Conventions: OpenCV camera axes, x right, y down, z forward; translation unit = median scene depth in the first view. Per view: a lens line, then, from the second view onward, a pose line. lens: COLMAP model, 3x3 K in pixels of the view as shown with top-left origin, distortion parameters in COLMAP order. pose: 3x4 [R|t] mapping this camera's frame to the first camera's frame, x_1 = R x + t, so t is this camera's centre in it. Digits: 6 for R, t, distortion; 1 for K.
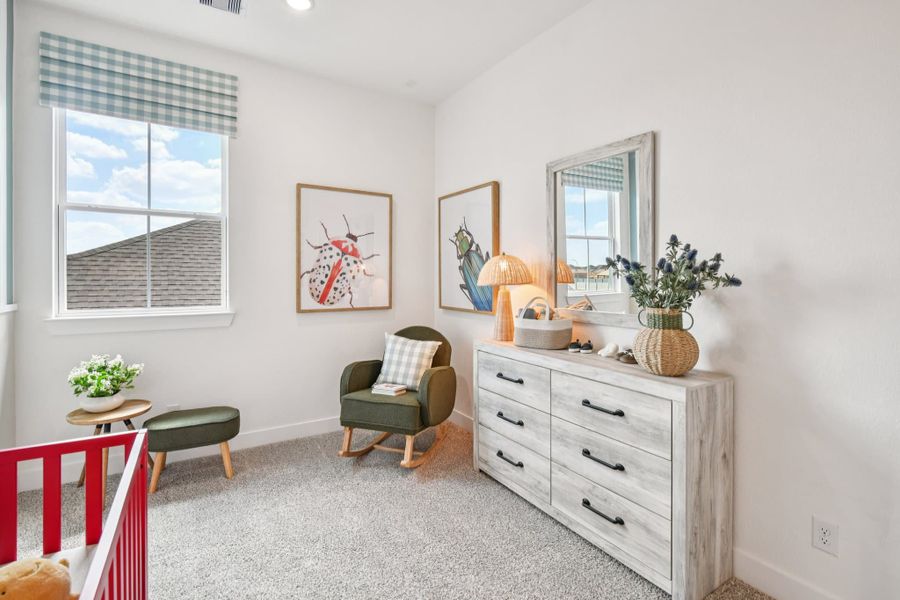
lens RADIAL K [[419.8, 0, 446.1], [0, 419.8, 282.6], [0, 0, 1]] dist [-0.004028, -0.000457]
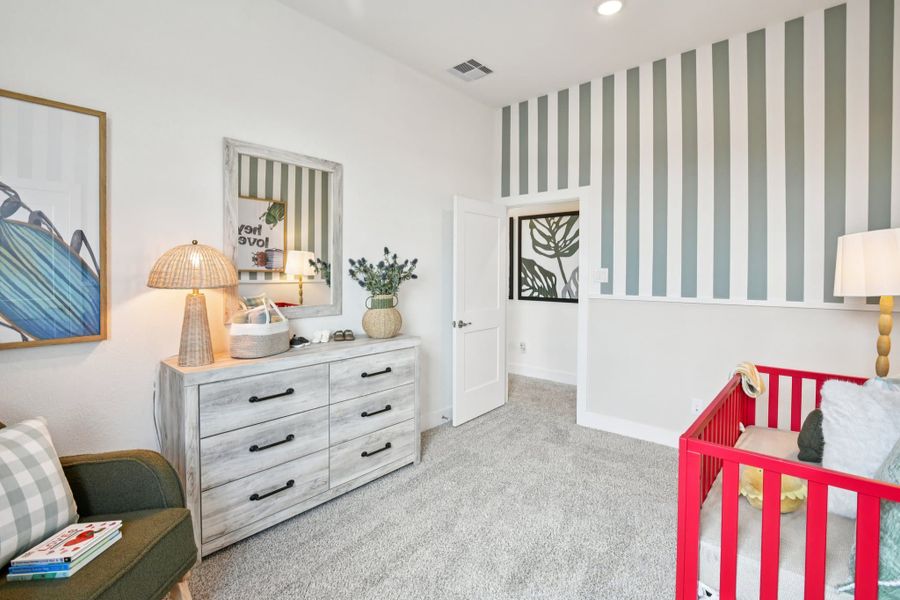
lens RADIAL K [[419.8, 0, 446.1], [0, 419.8, 282.6], [0, 0, 1]] dist [-0.004028, -0.000457]
pose [[-0.275232, -0.028135, 0.960966, -0.834460], [0.011337, 0.999407, 0.032508, -0.024035], [-0.961311, 0.019842, -0.274750, 0.995520]]
